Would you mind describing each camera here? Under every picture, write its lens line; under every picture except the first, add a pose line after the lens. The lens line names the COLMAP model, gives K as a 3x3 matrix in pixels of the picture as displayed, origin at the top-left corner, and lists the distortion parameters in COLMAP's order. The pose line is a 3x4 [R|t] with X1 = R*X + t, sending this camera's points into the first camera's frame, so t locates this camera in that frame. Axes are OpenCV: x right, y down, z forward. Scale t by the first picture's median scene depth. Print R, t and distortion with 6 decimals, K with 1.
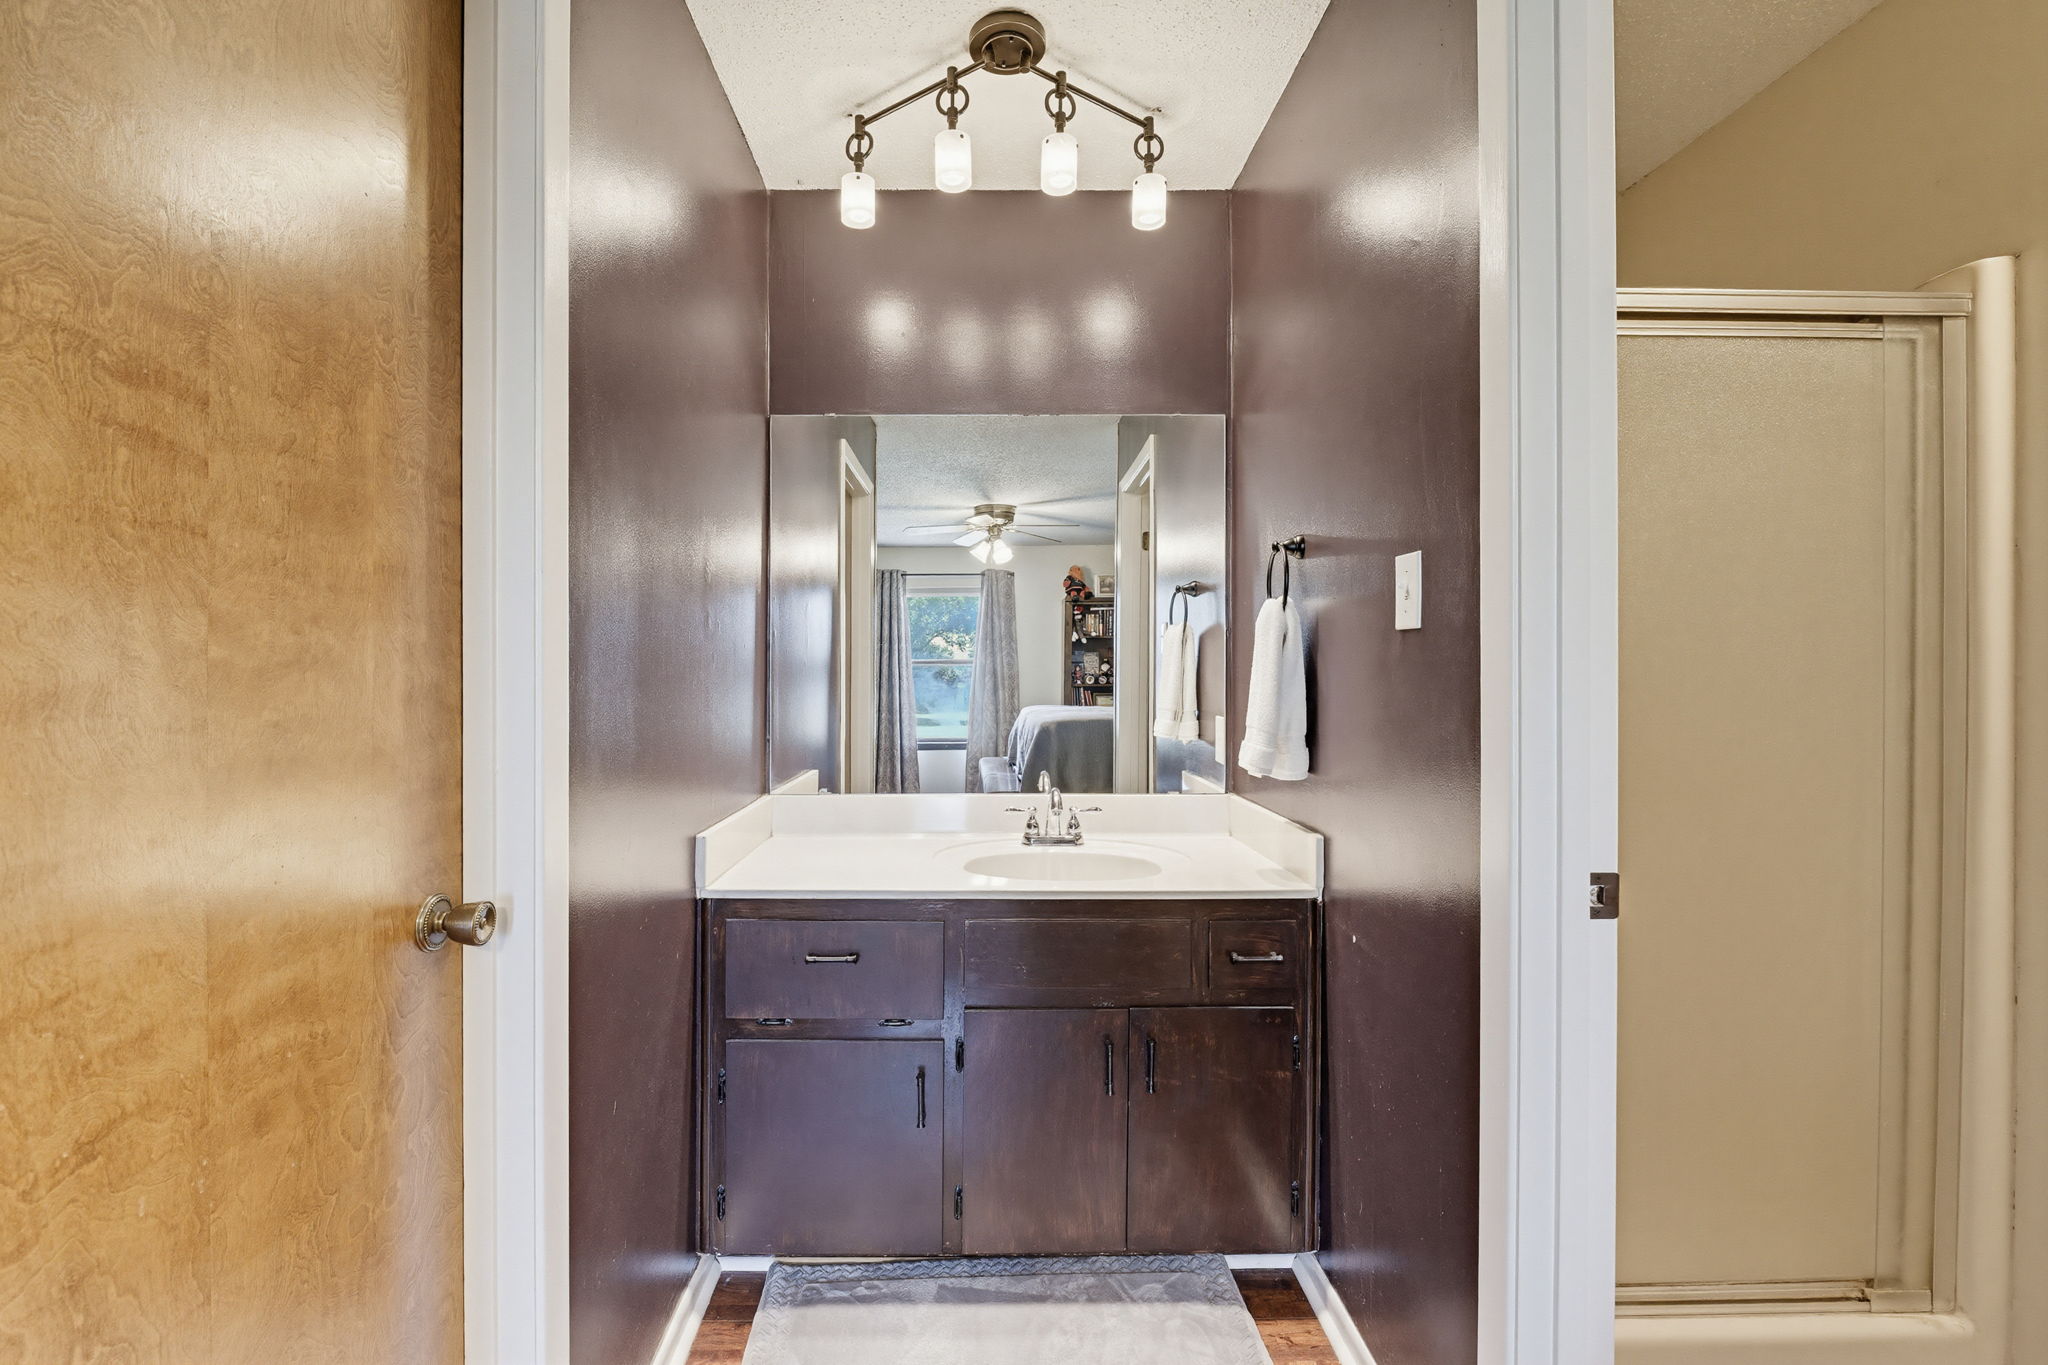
lens RADIAL K [[880.1, 0, 1018.2], [0, 880.1, 677.8], [0, 0, 1]] dist [-0.002101, -0.000060]
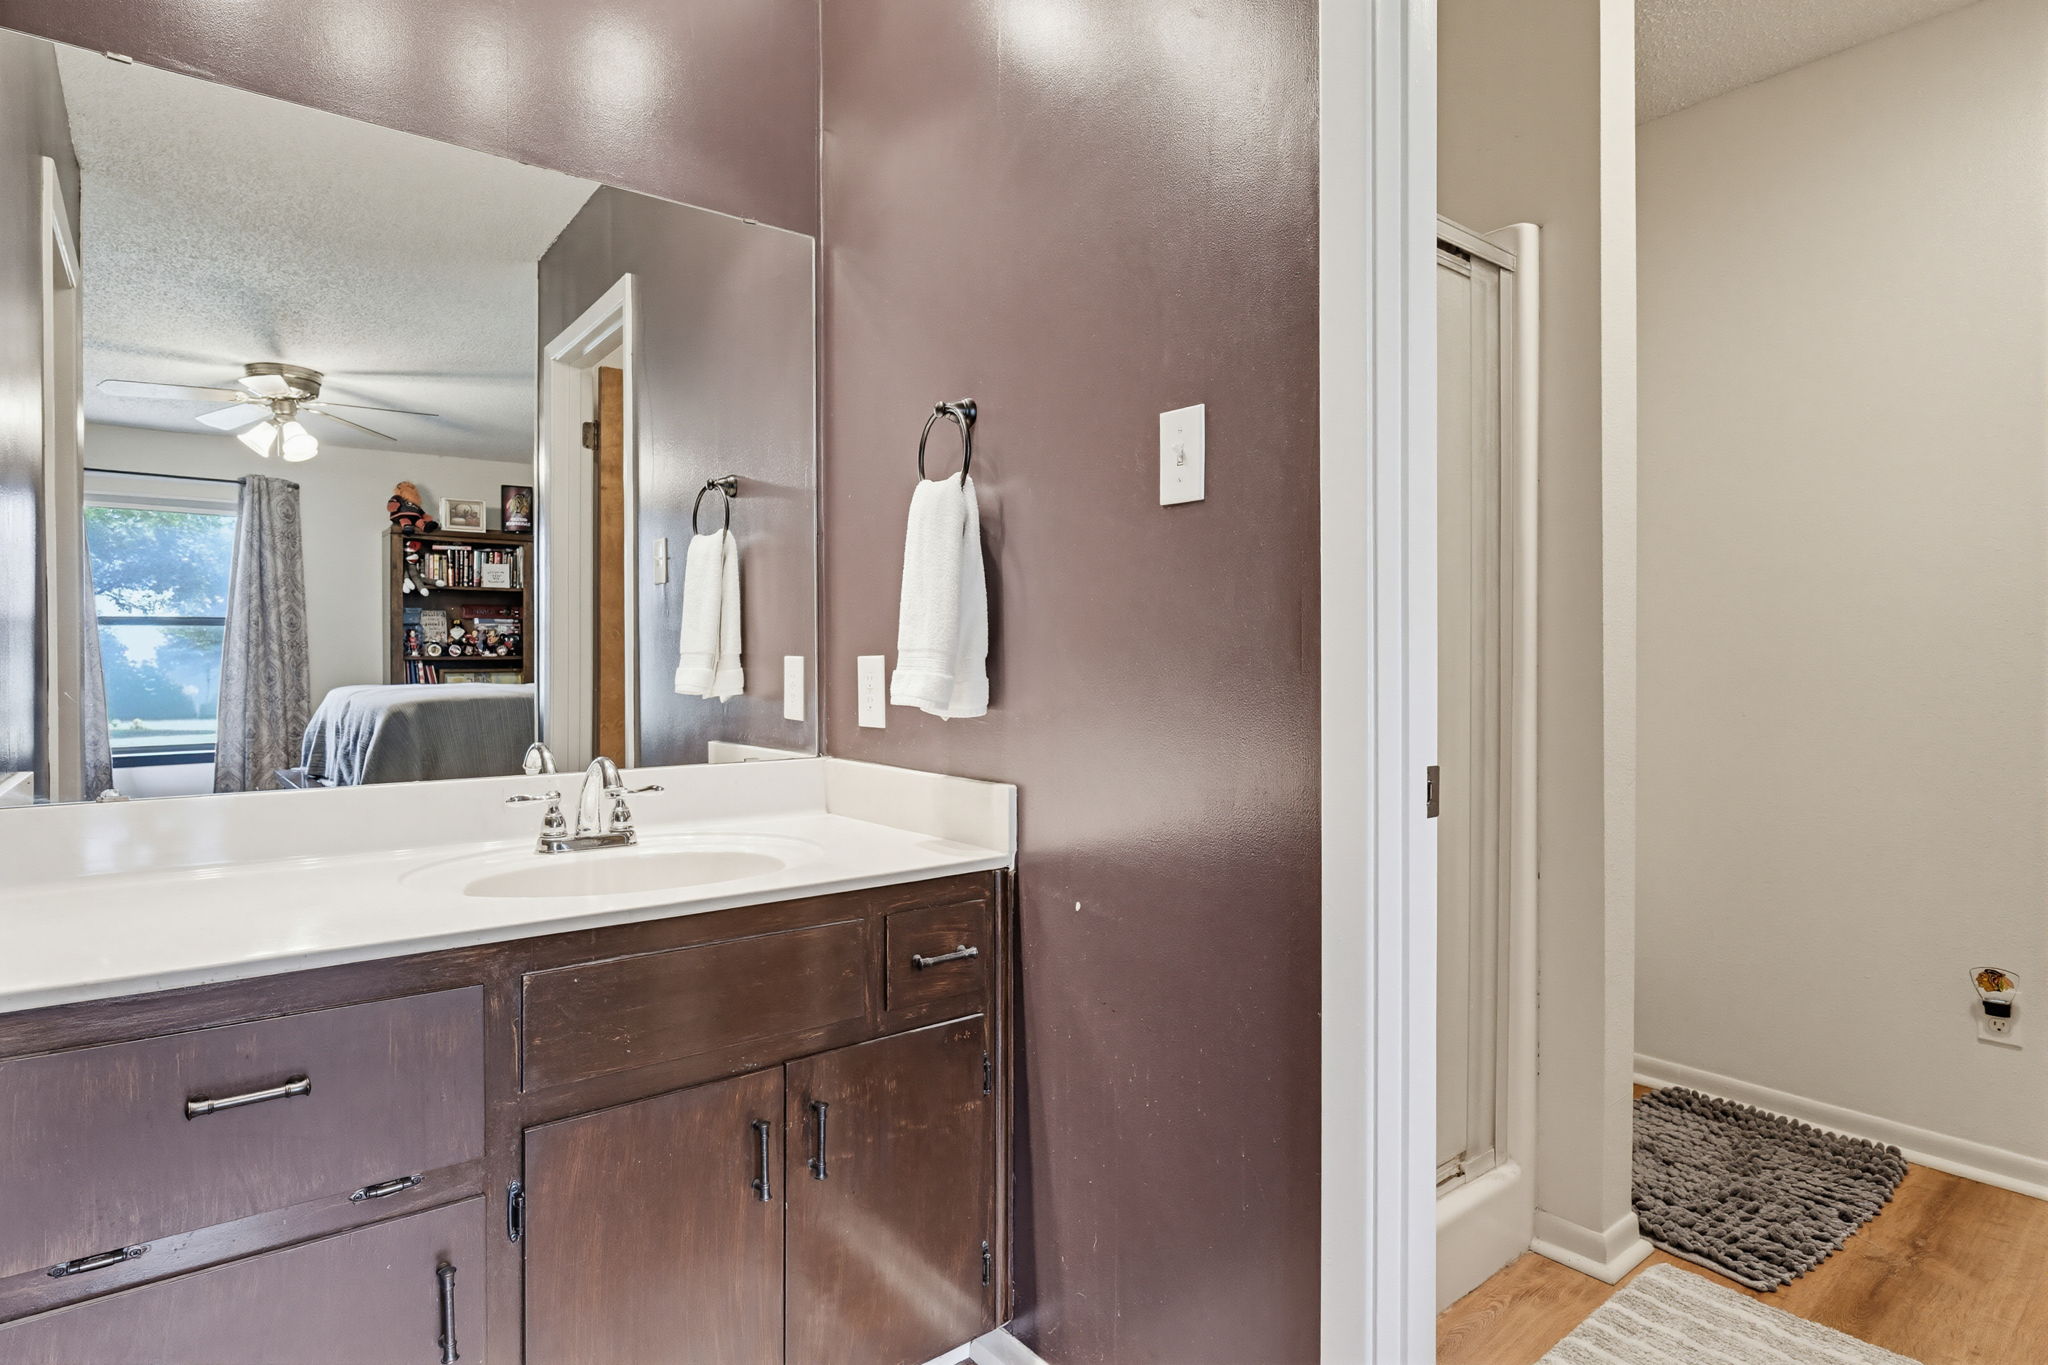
lens RADIAL K [[1074.3, 0, 1022.3], [0, 1074.3, 673.3], [0, 0, 1]] dist [-0.004840, 0.001017]
pose [[0.804287, -0.012353, 0.594112, -0.149091], [0.008257, 0.999920, 0.009613, 0.051518], [-0.594183, -0.002826, 0.804325, 0.168596]]
